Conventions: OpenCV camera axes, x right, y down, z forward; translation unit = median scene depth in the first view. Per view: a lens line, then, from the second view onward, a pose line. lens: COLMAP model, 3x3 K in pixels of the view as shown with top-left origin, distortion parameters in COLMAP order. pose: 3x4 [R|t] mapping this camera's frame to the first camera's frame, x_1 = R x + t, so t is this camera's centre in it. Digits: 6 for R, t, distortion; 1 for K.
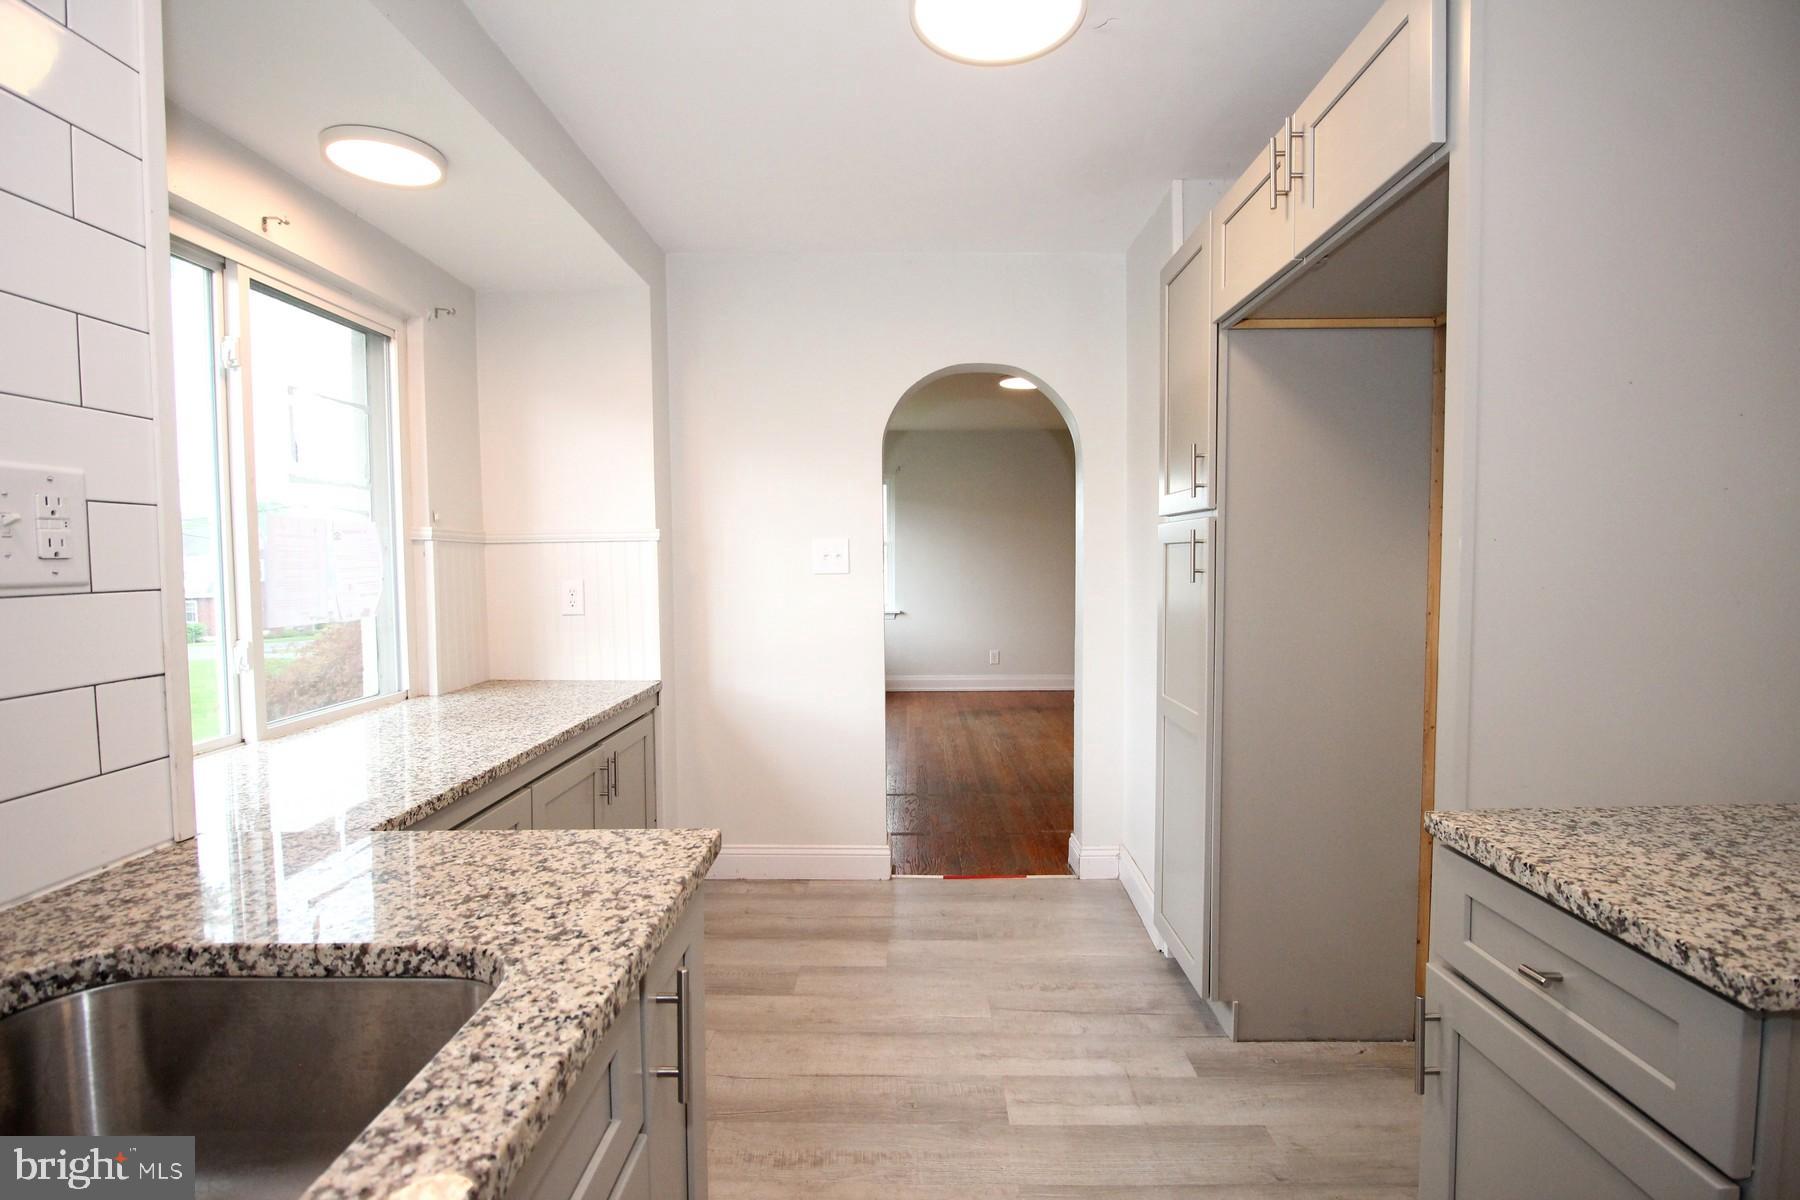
lens RADIAL K [[833.6, 0, 911.6], [0, 833.6, 599.1], [0, 0, 1]] dist [-0.001630, -0.011065]
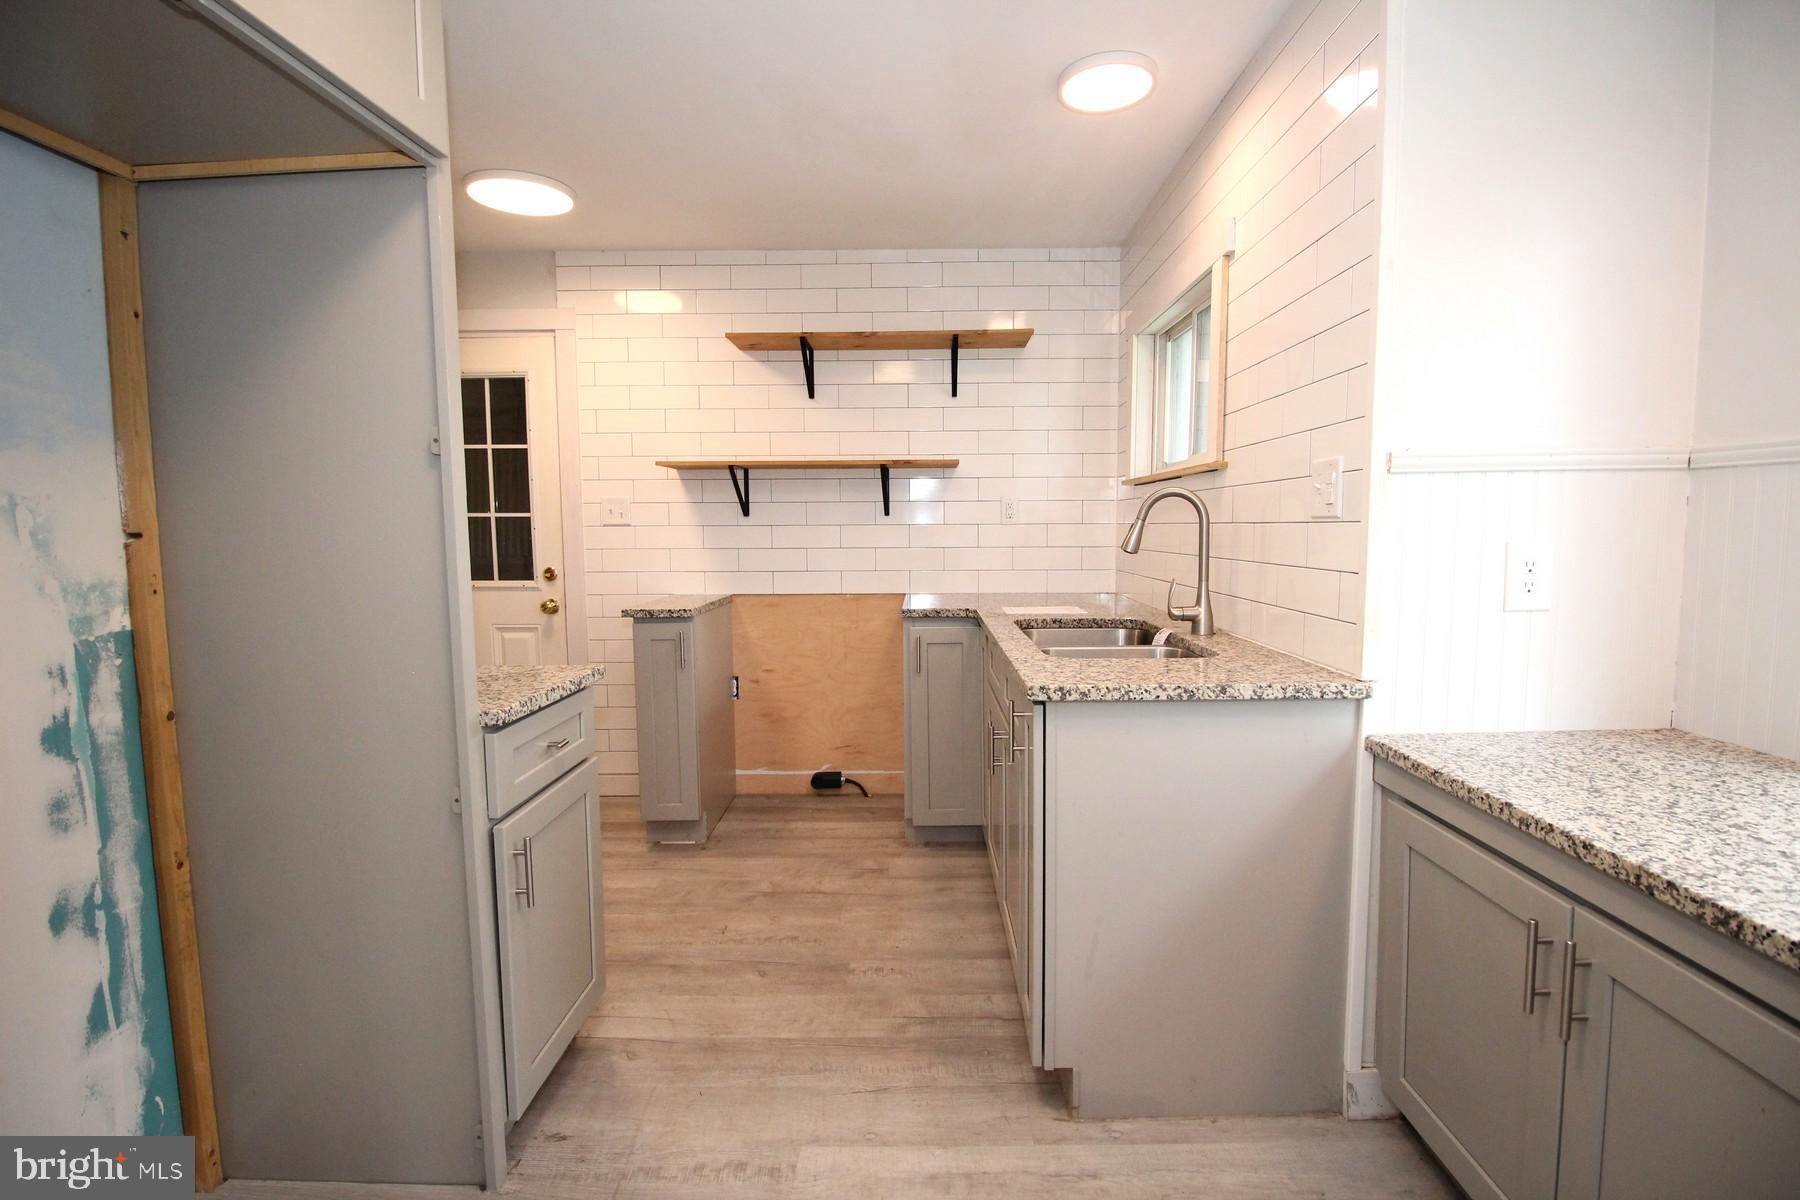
lens RADIAL K [[833.6, 0, 913.1], [0, 833.6, 599.5], [0, 0, 1]] dist [-0.001630, -0.011065]
pose [[-0.999775, 0.011452, 0.017835, -0.021877], [0.013839, 0.990047, 0.140054, -0.042903], [-0.016054, 0.140269, -0.989983, 1.130816]]
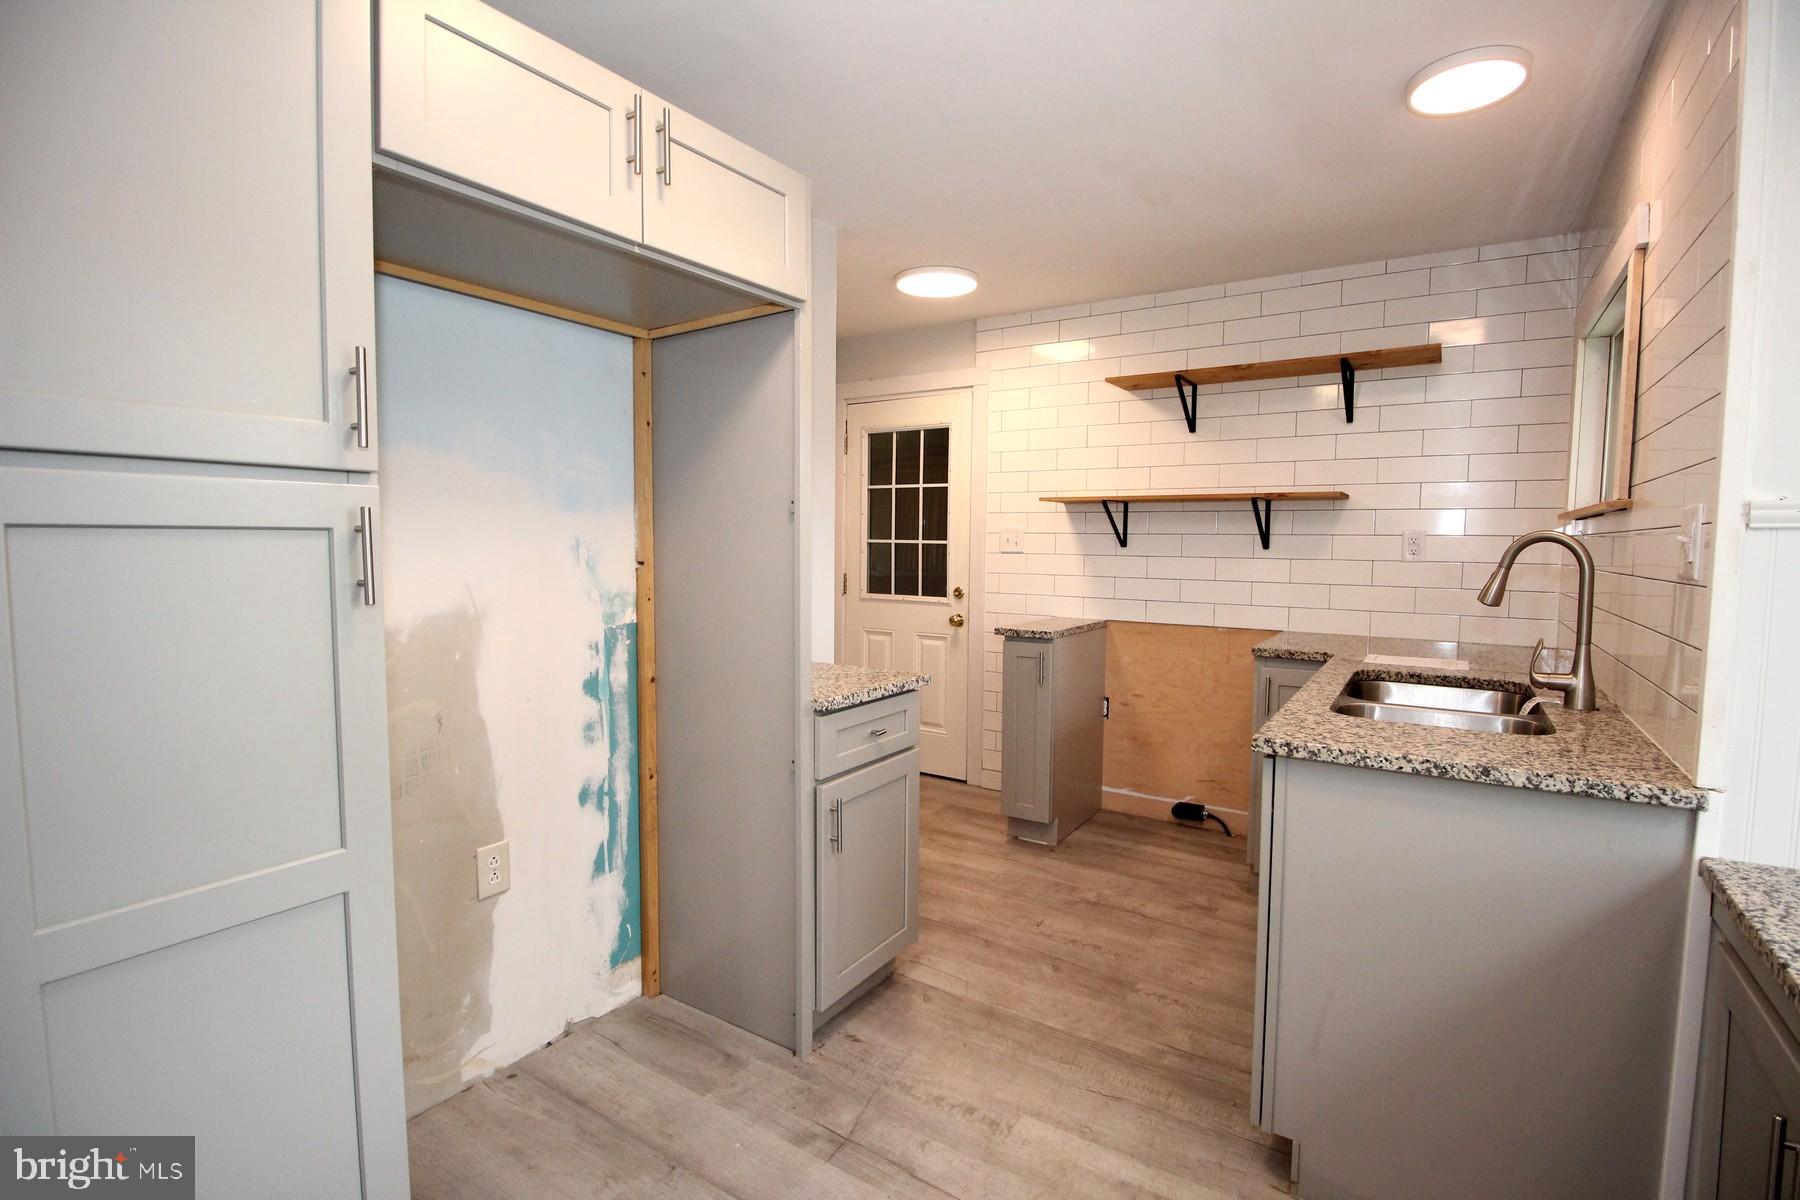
lens RADIAL K [[833.6, 0, 920.5], [0, 833.6, 601.4], [0, 0, 1]] dist [-0.001630, -0.011065]
pose [[-0.840979, -0.041160, 0.539500, -0.240007], [0.022904, 0.993500, 0.111501, -0.069292], [-0.540583, 0.106127, -0.834570, 1.170141]]
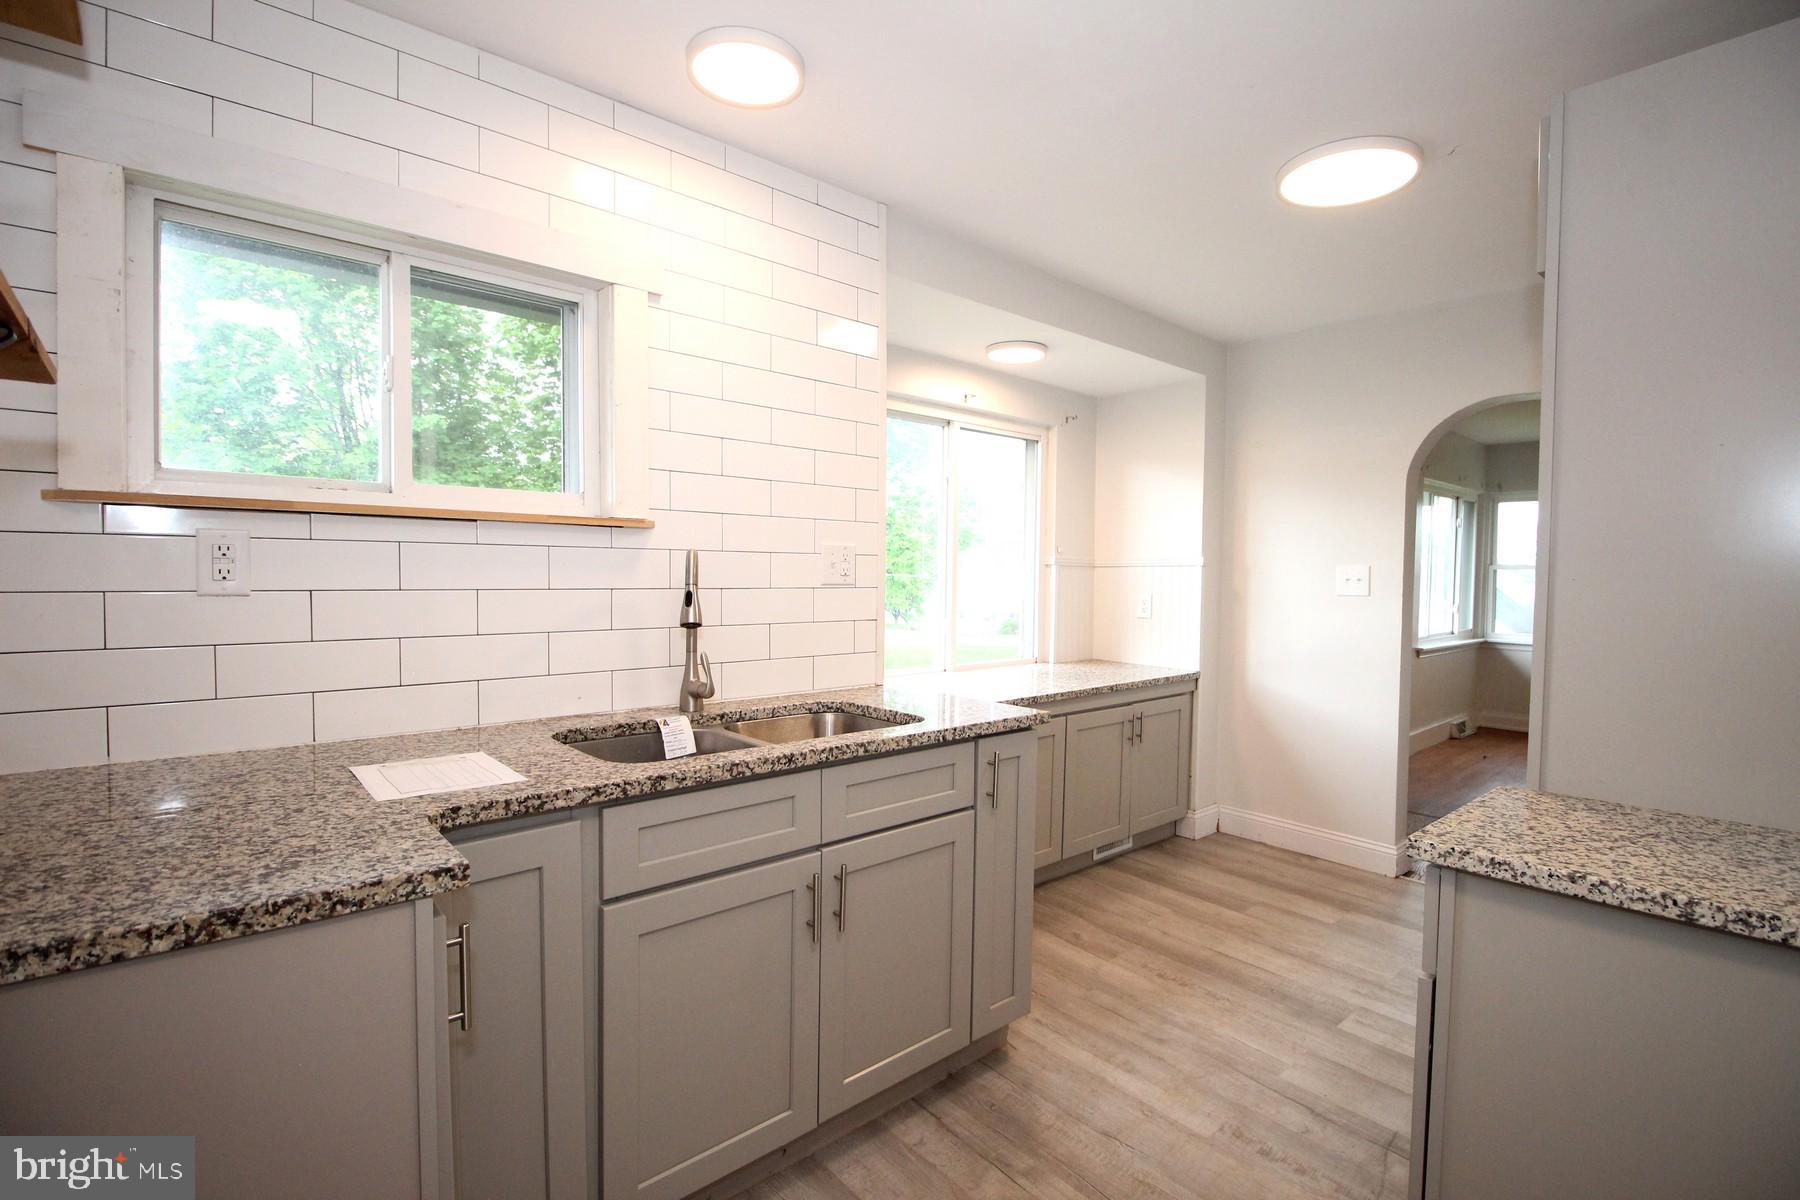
lens RADIAL K [[833.6, 0, 912.8], [0, 833.6, 595.7], [0, 0, 1]] dist [-0.001630, -0.011065]
pose [[0.663685, 0.035949, -0.747148, 0.492514], [-0.054633, 0.998506, -0.000487, 0.003873], [0.746015, 0.041142, 0.664657, -0.291098]]
